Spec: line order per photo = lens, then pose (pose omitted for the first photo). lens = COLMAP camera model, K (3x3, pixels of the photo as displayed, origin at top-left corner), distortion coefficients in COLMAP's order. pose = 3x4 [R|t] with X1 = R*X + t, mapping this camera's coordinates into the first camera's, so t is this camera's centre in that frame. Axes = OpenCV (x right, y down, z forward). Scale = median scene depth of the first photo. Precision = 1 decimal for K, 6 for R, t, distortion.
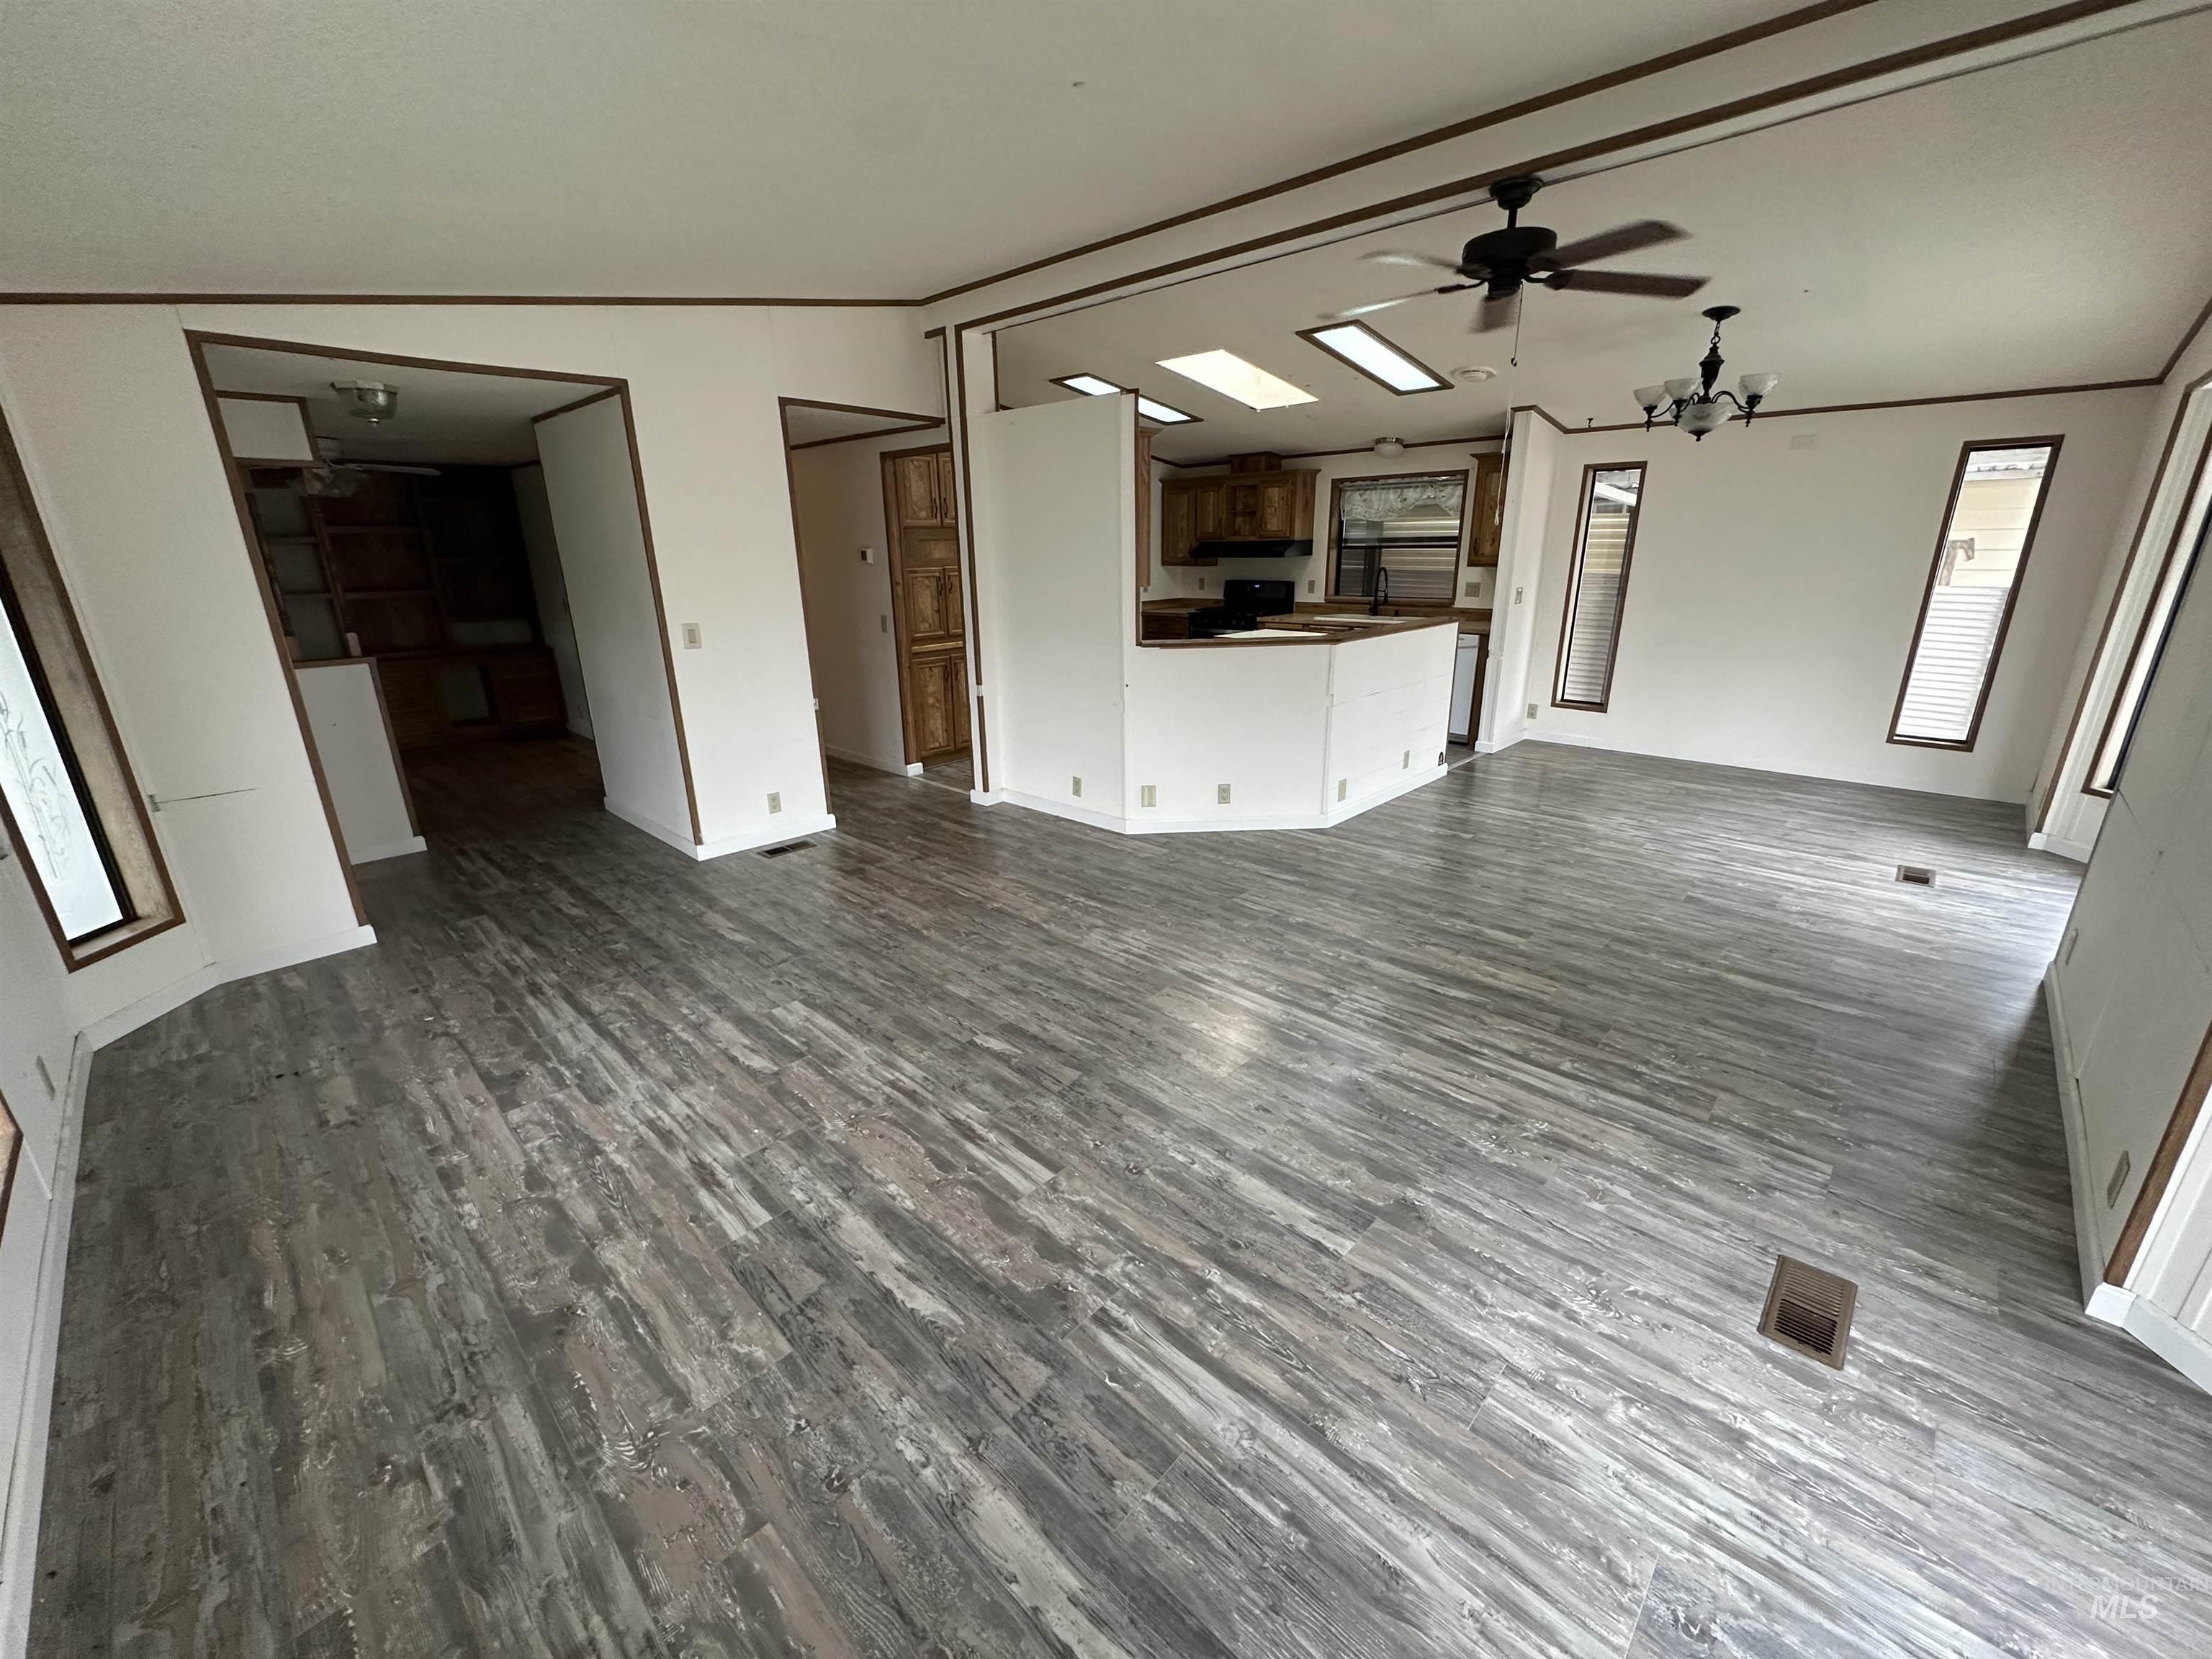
lens RADIAL K [[880.5, 0, 1106.0], [0, 880.5, 829.5], [0, 0, 1]] dist [-0.004788, 0.000163]
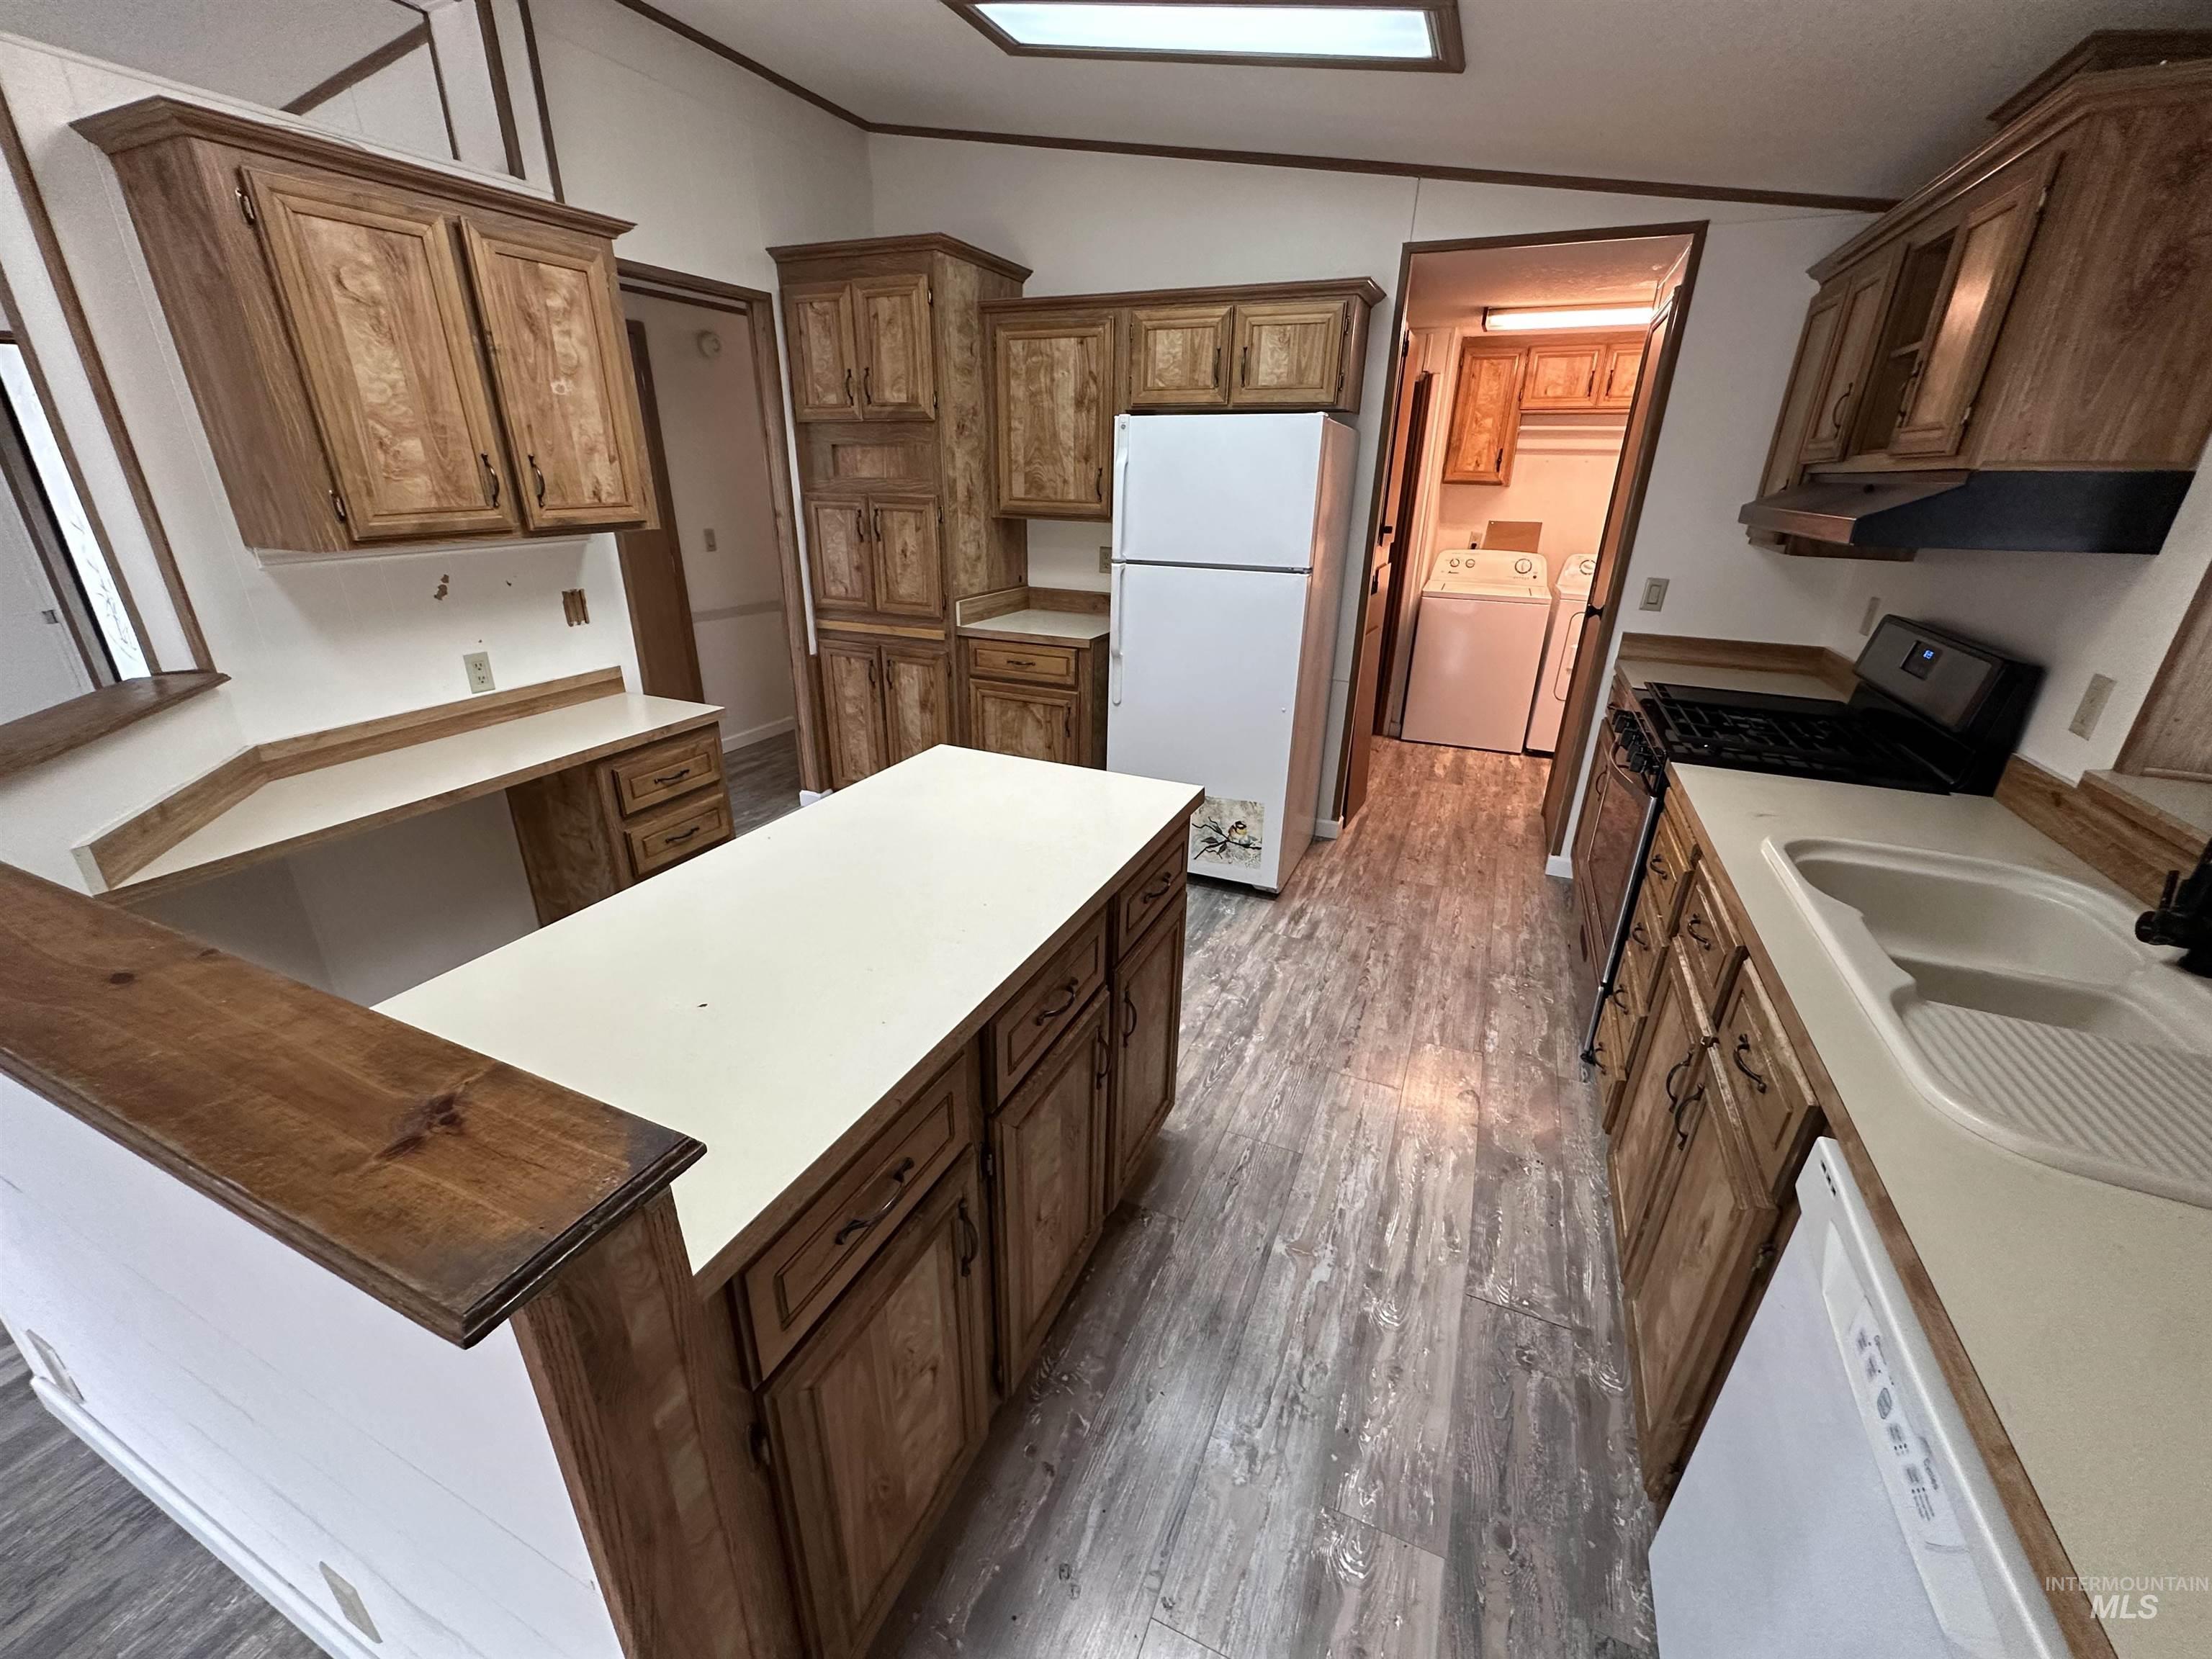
lens RADIAL K [[884.8, 0, 1104.5], [0, 884.8, 829.9], [0, 0, 1]] dist [-0.006614, 0.001796]
pose [[0.339614, 0.377169, -0.861630, 0.668547], [-0.312761, 0.909233, 0.274731, -0.454326], [0.887042, 0.176182, 0.426751, 1.382805]]
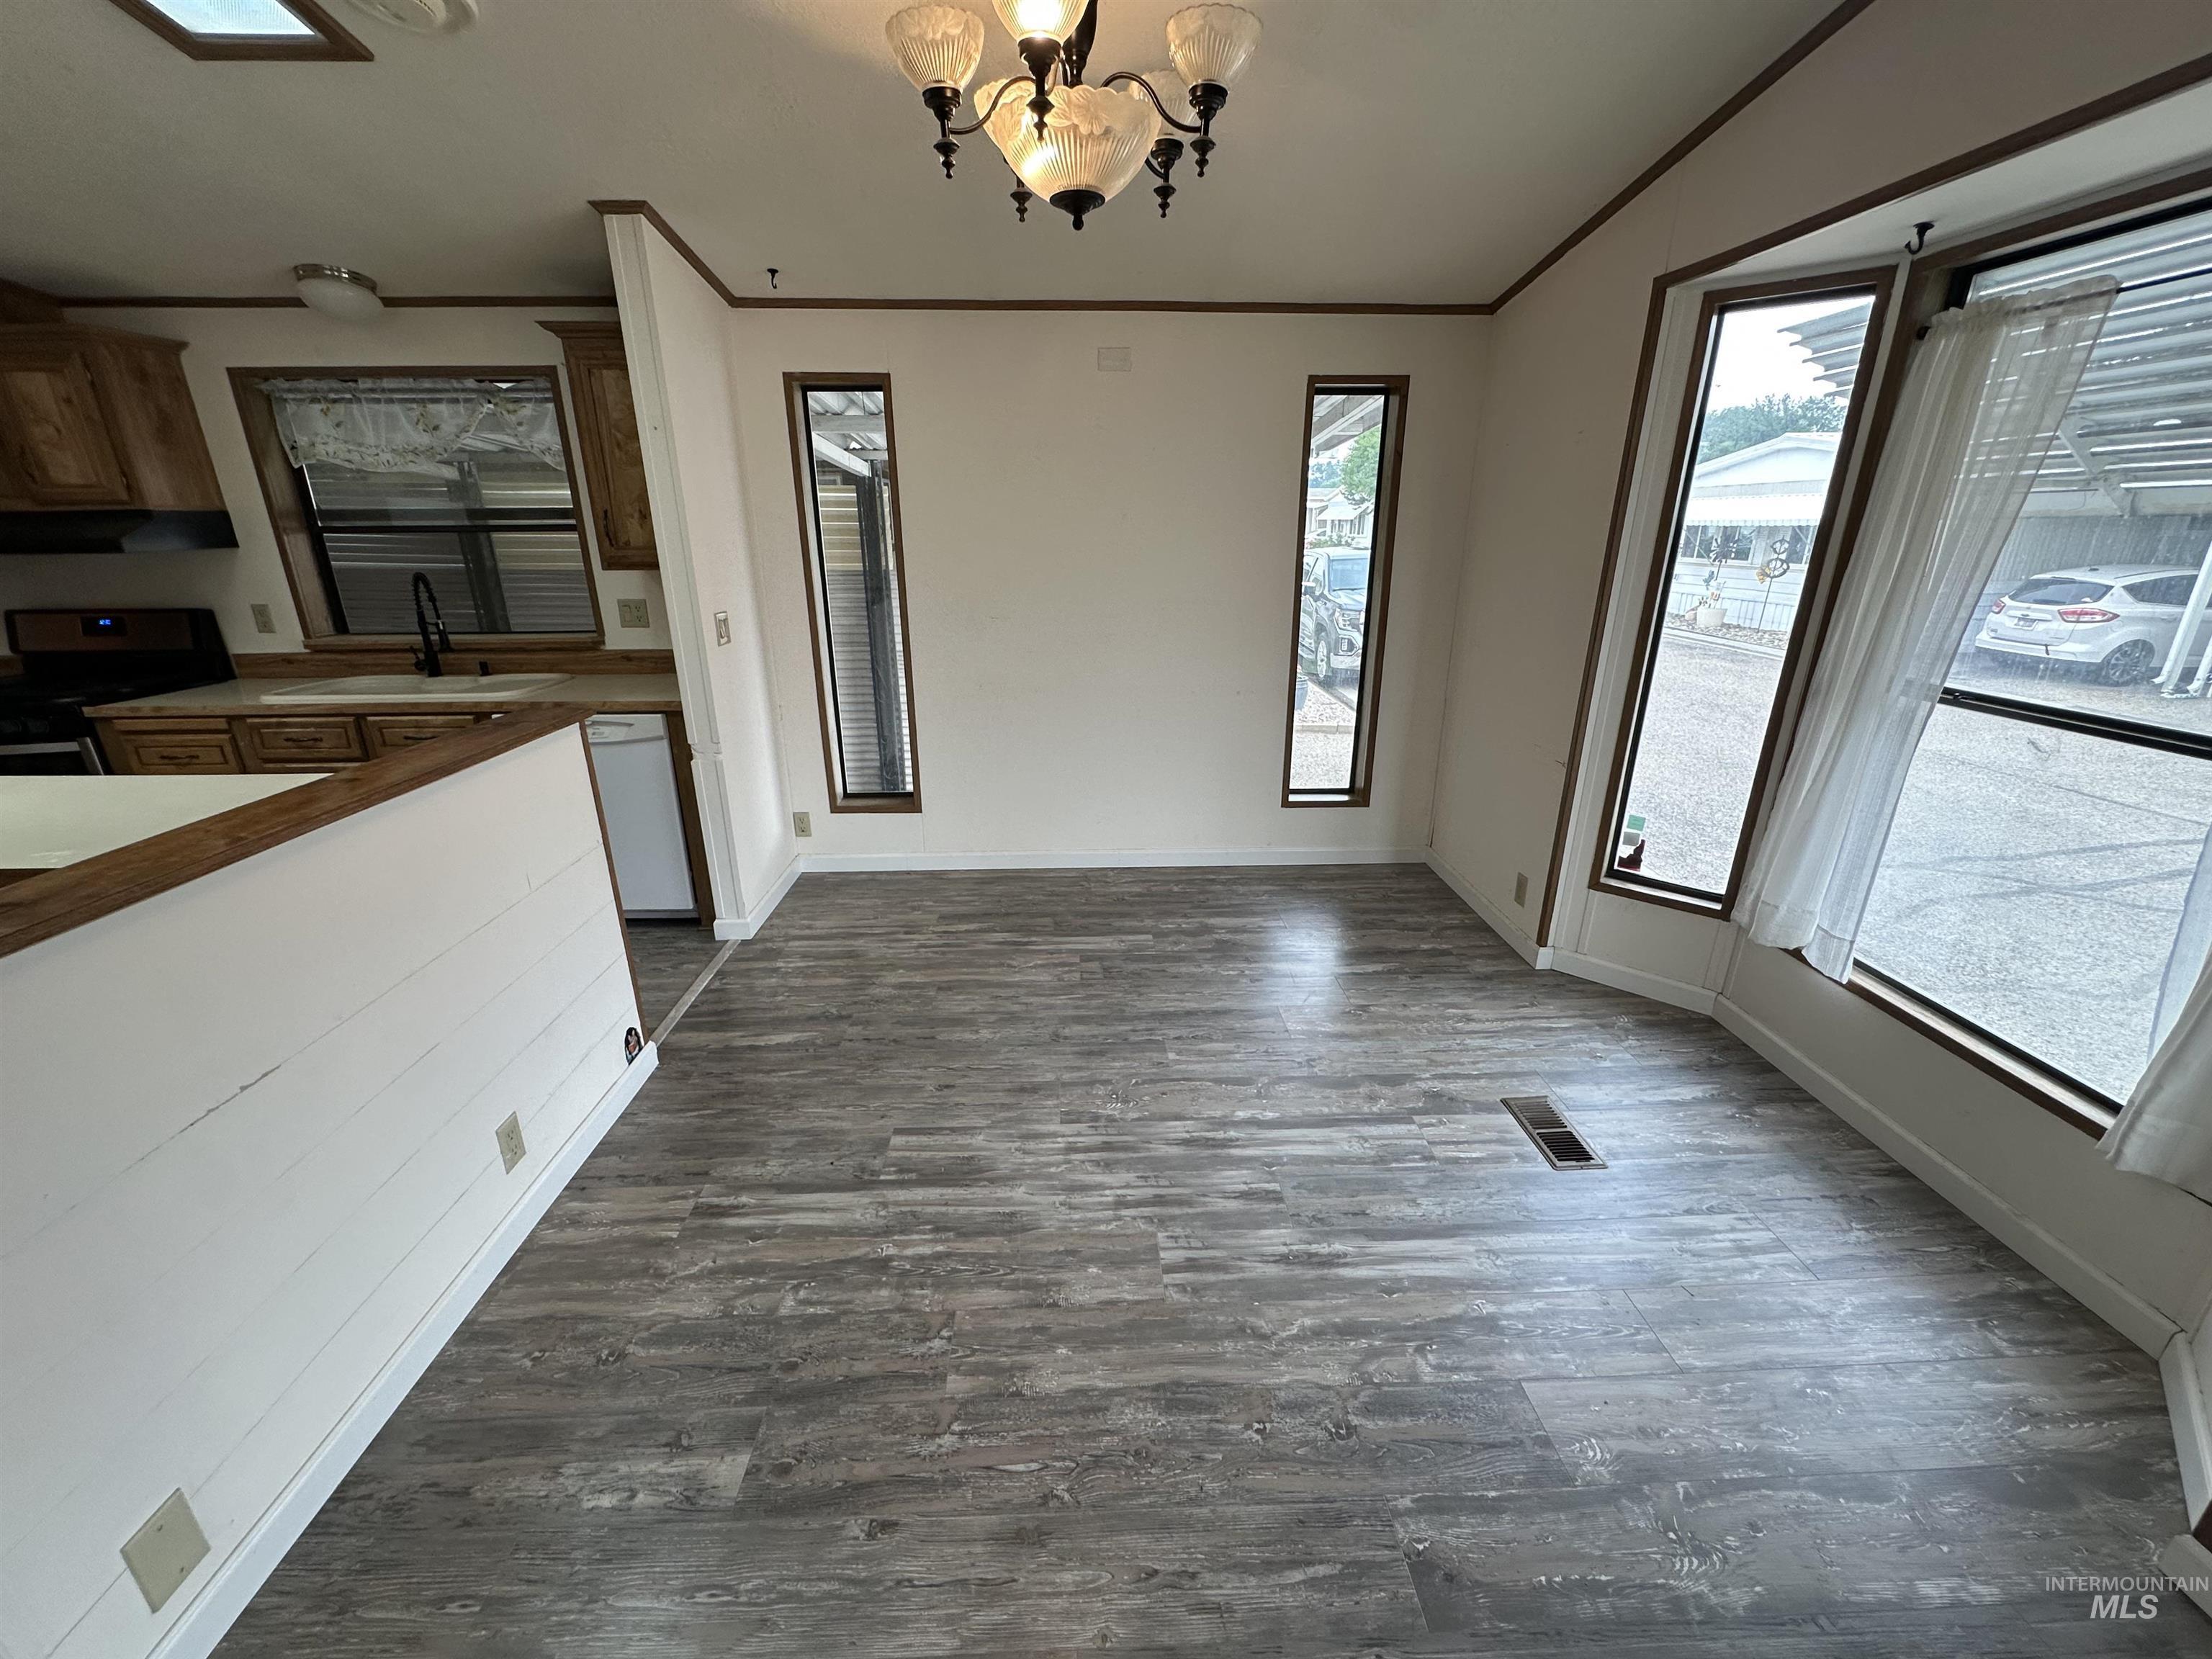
lens RADIAL K [[884.8, 0, 1104.5], [0, 884.8, 829.9], [0, 0, 1]] dist [-0.006614, 0.001796]
pose [[0.695773, -0.221680, 0.683197, 0.392534], [0.214137, 0.971946, 0.097293, -0.243473], [-0.685599, 0.078604, 0.723724, 0.775362]]
